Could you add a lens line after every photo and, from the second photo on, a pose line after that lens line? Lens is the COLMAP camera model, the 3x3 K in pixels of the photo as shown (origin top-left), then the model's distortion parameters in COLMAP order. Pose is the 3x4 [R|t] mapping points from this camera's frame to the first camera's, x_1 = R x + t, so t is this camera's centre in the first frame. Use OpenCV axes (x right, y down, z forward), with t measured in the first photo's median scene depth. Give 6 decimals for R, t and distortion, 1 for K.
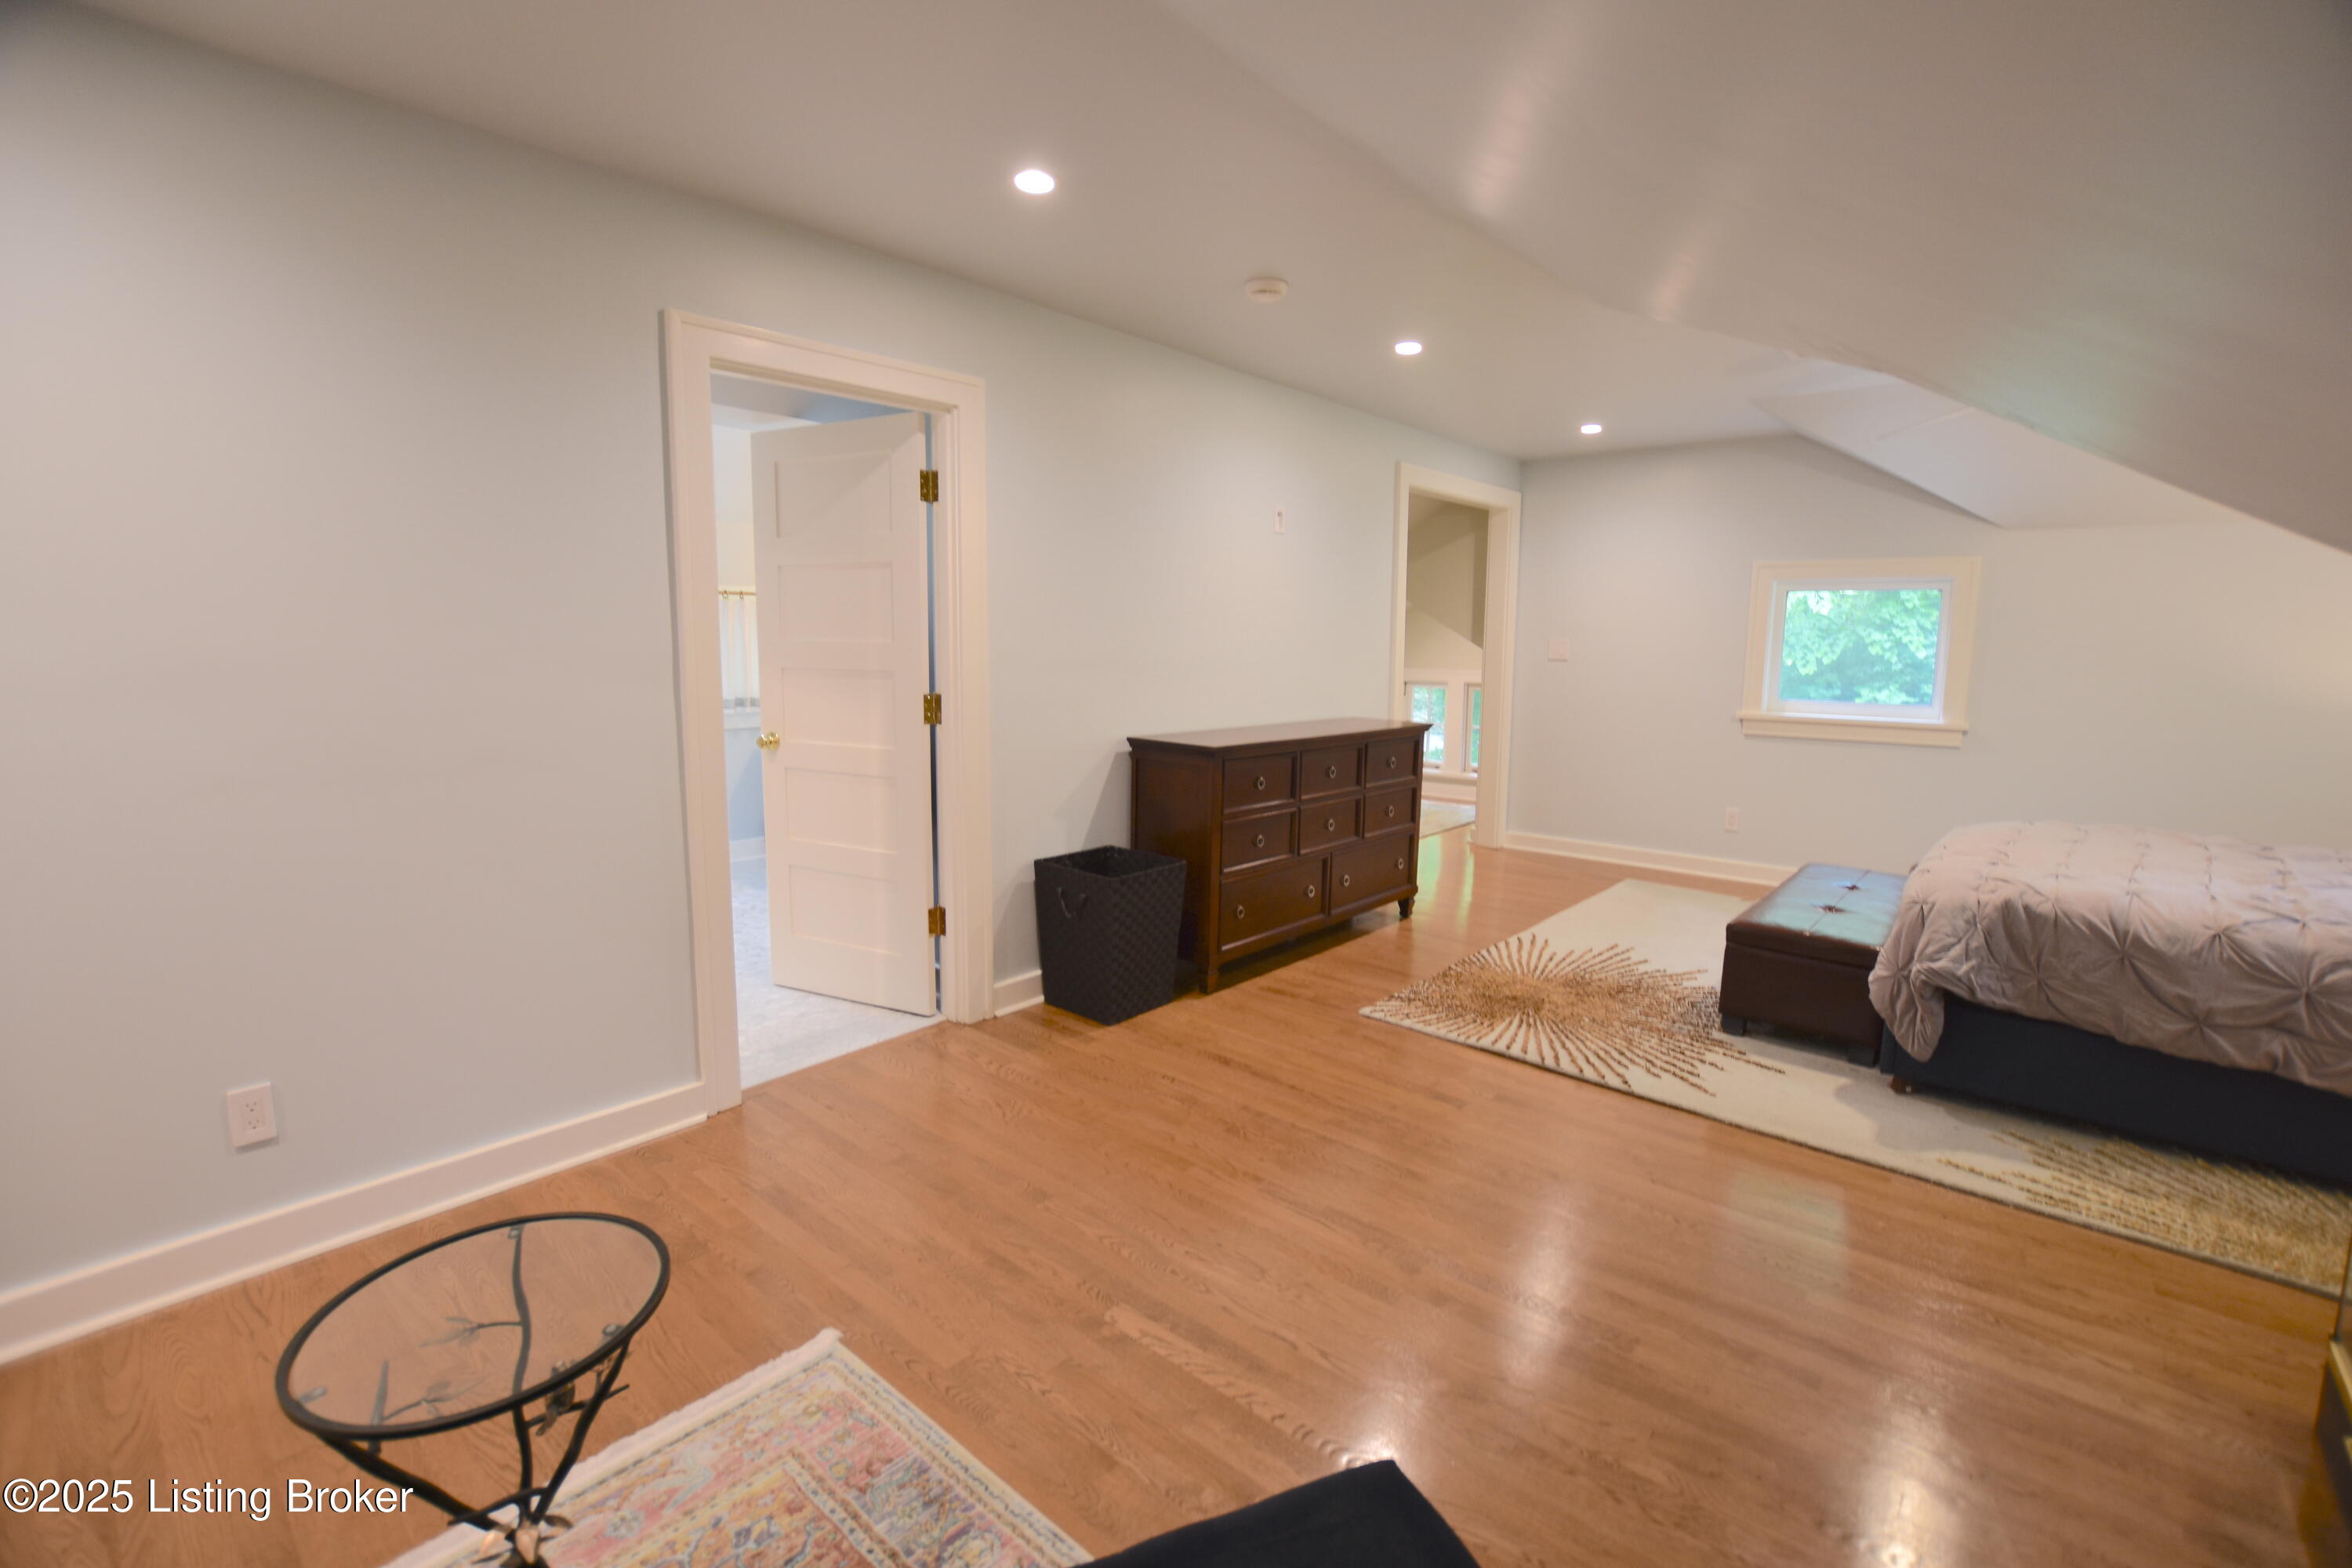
lens RADIAL K [[1036.8, 0, 1180.9], [0, 1036.8, 777.2], [0, 0, 1]] dist [-0.032257, 0.005292]
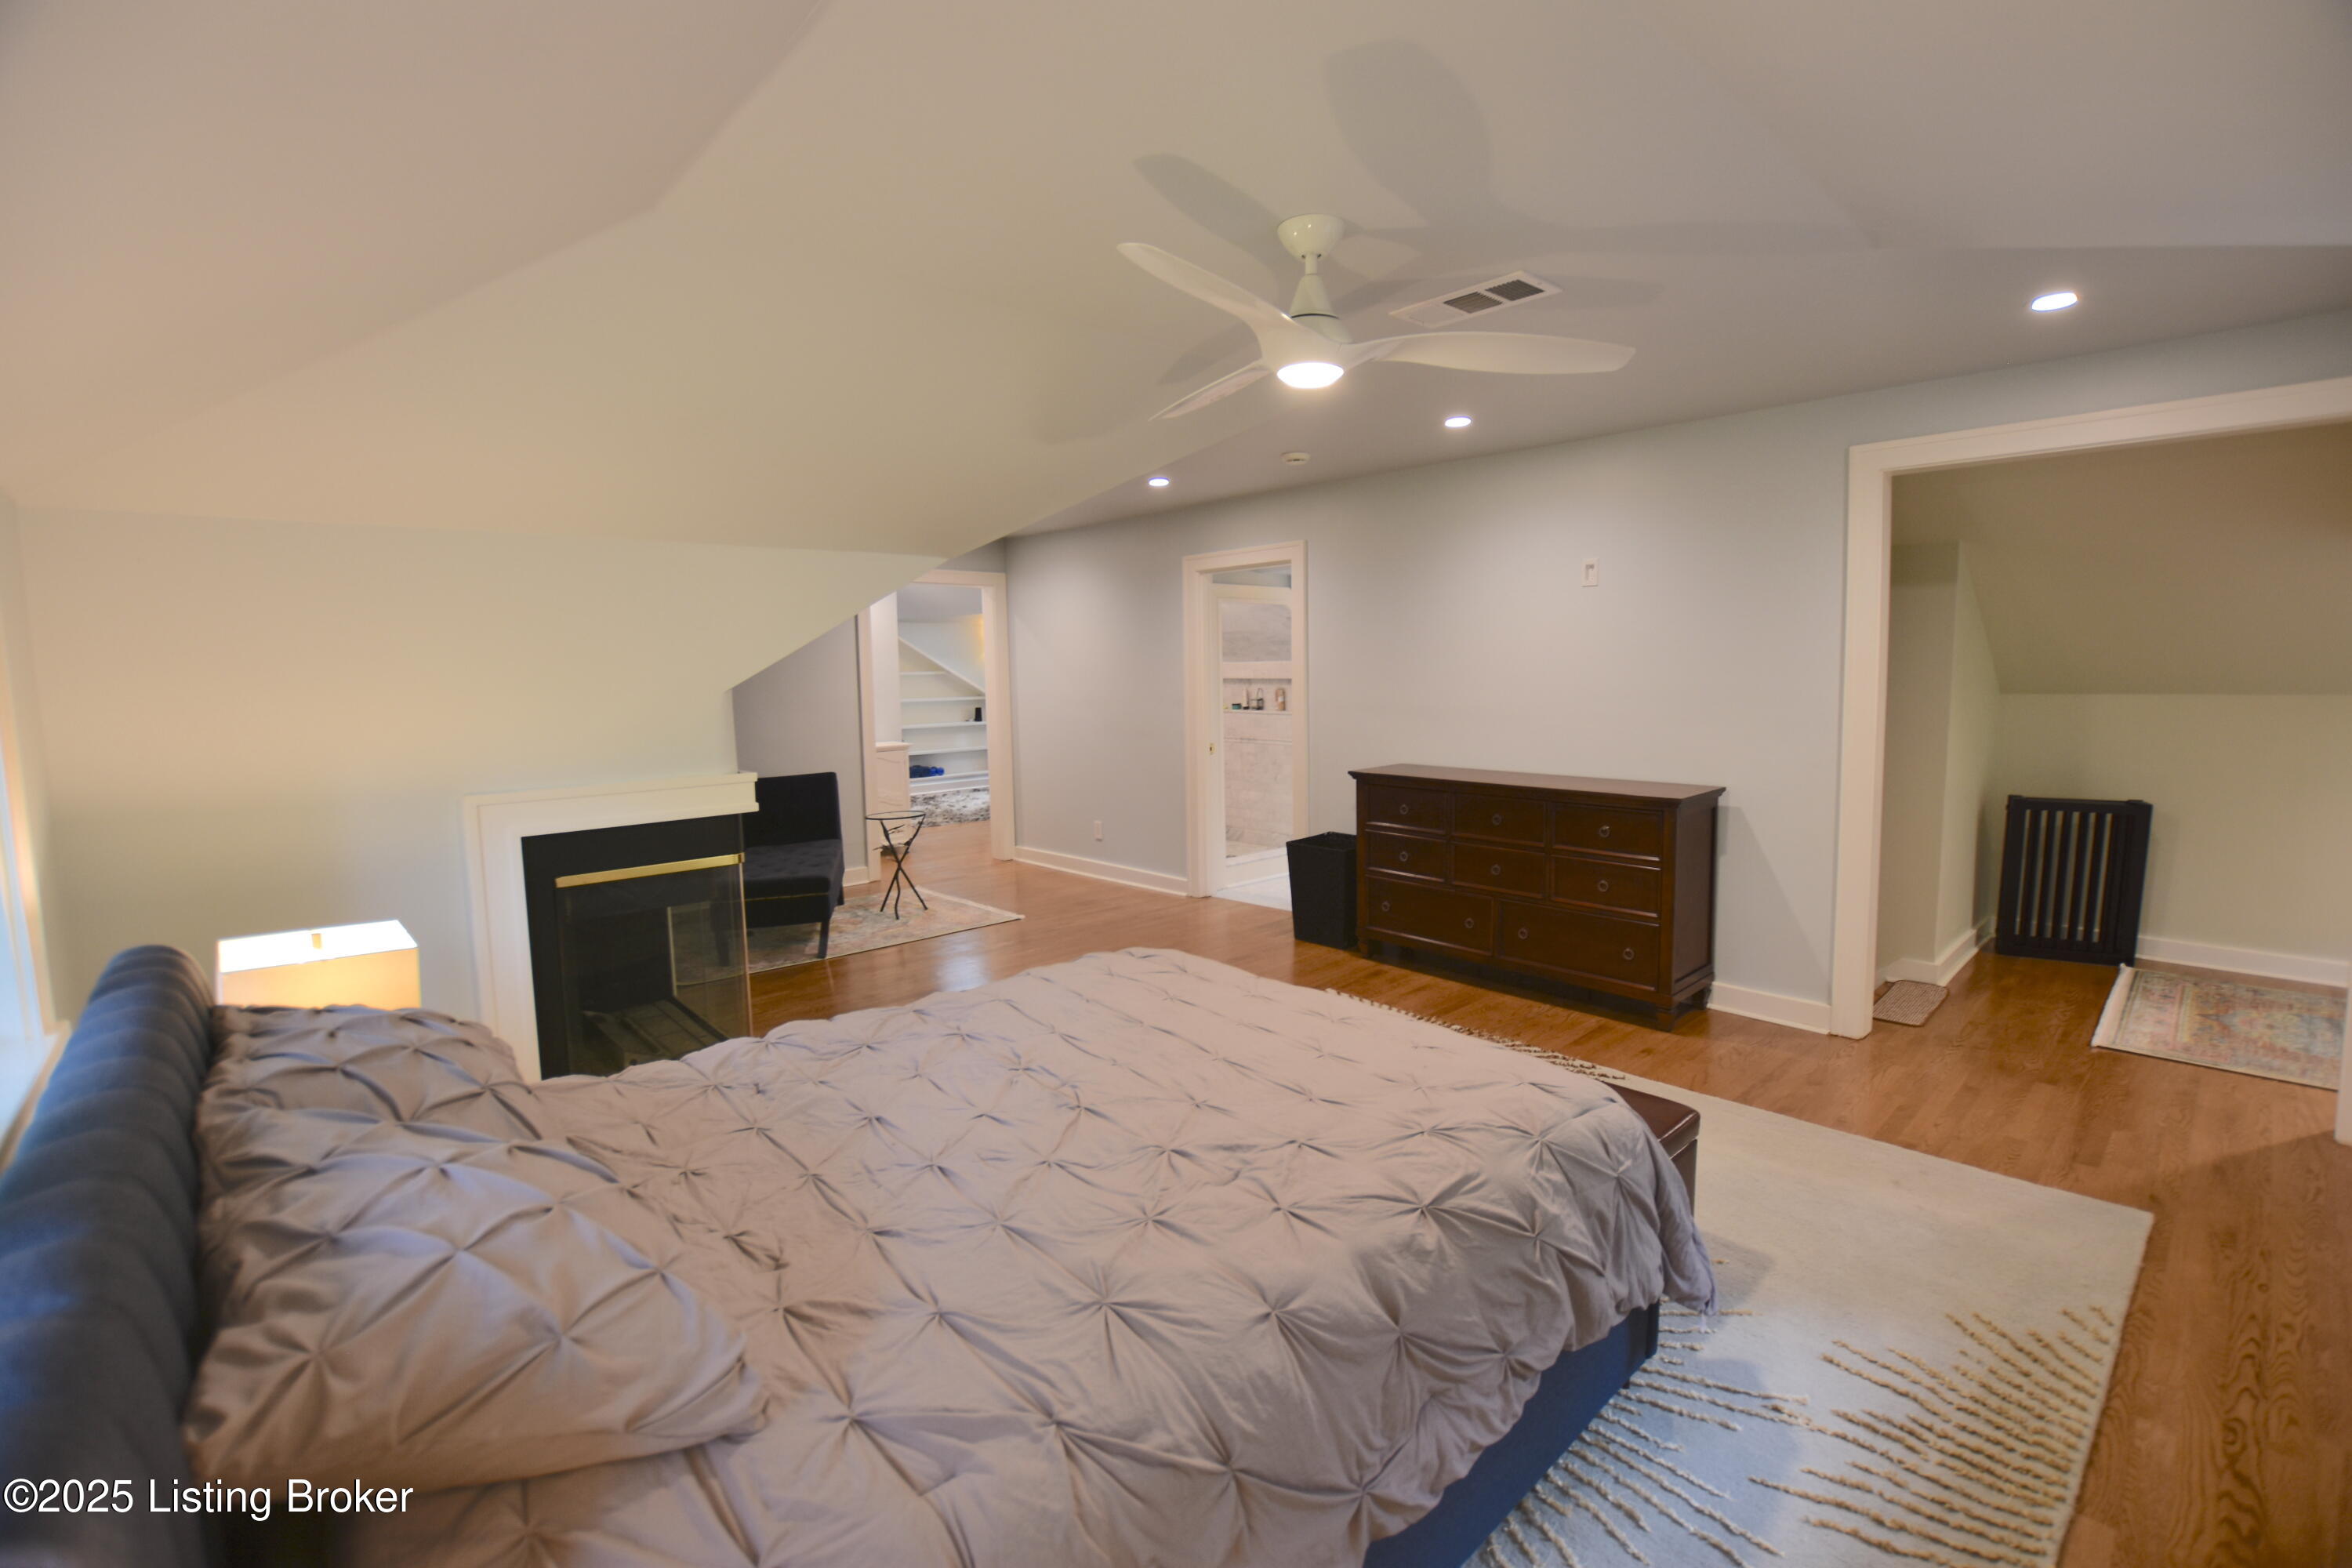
lens RADIAL K [[1036.8, 0, 1176.6], [0, 1036.8, 791.7], [0, 0, 1]] dist [-0.032257, 0.005292]
pose [[-0.107427, 0.095030, -0.989661, 1.662196], [-0.119512, 0.986969, 0.107744, -0.145217], [0.987004, 0.129851, -0.094670, 1.062761]]
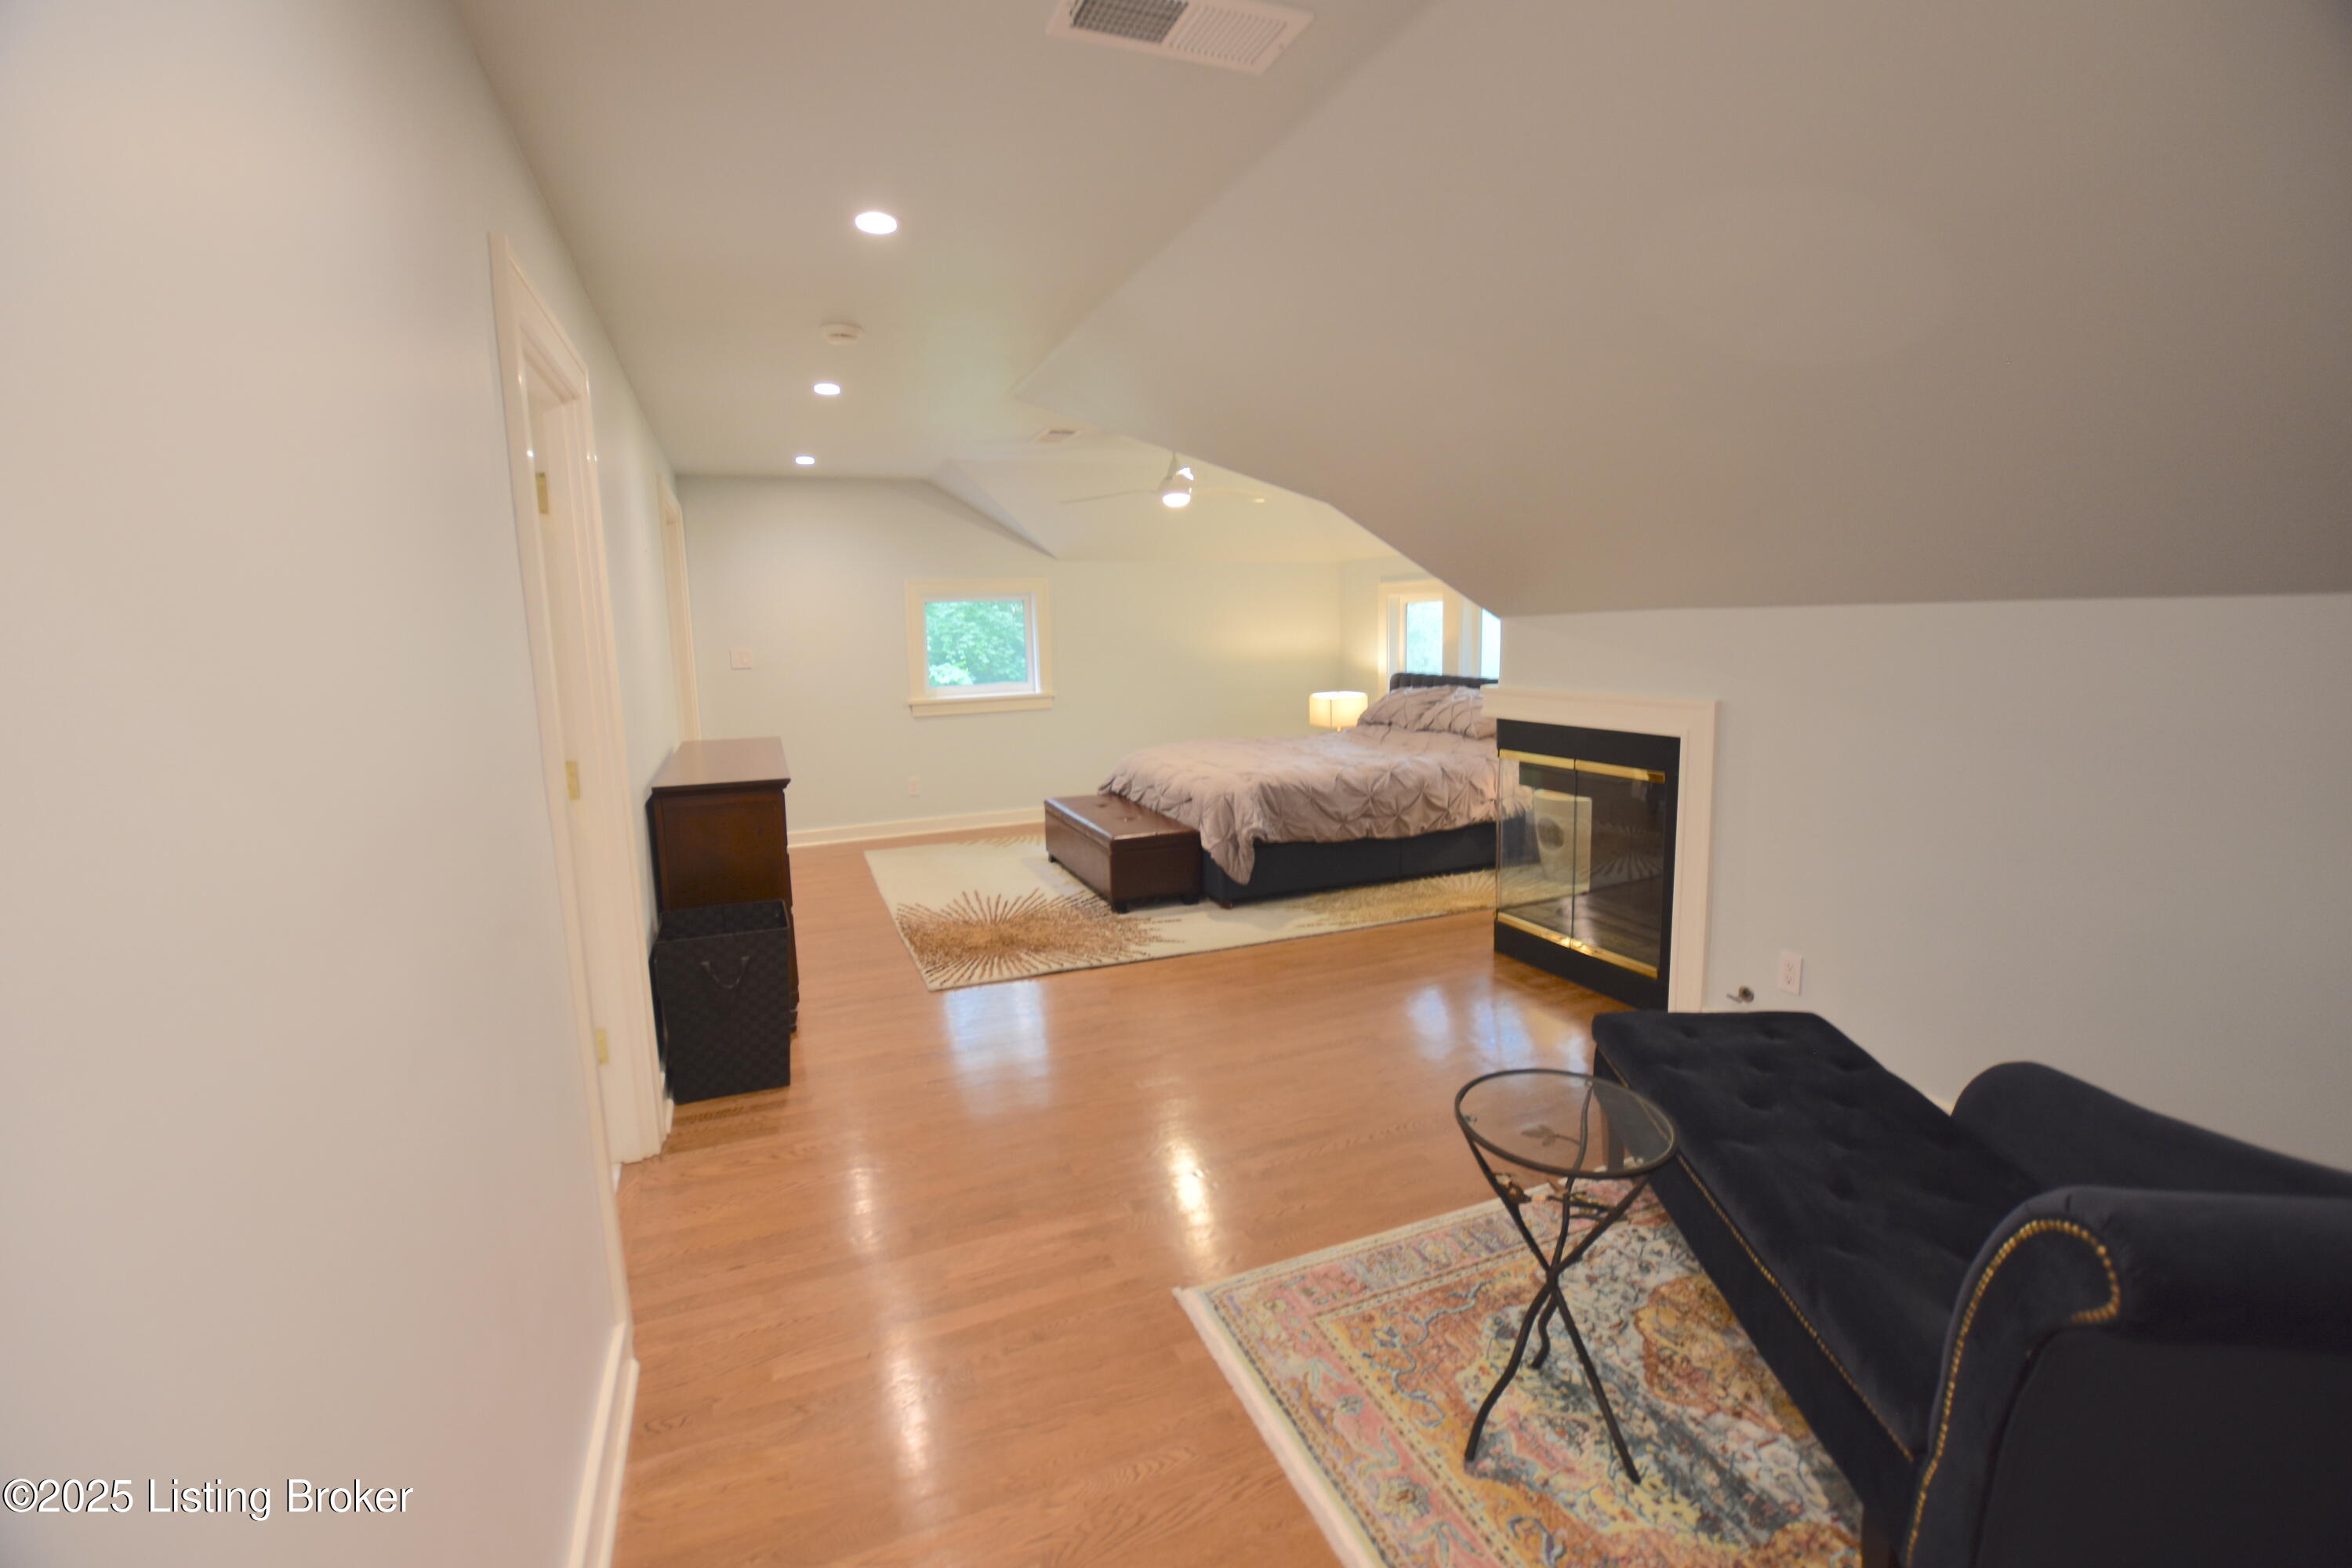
lens RADIAL K [[1036.8, 0, 1180.9], [0, 1036.8, 783.9], [0, 0, 1]] dist [-0.032257, 0.005292]
pose [[0.441649, -0.162260, 0.882393, -0.770263], [0.150891, 0.982934, 0.105225, -0.081474], [-0.884408, 0.086672, 0.458595, 0.258000]]
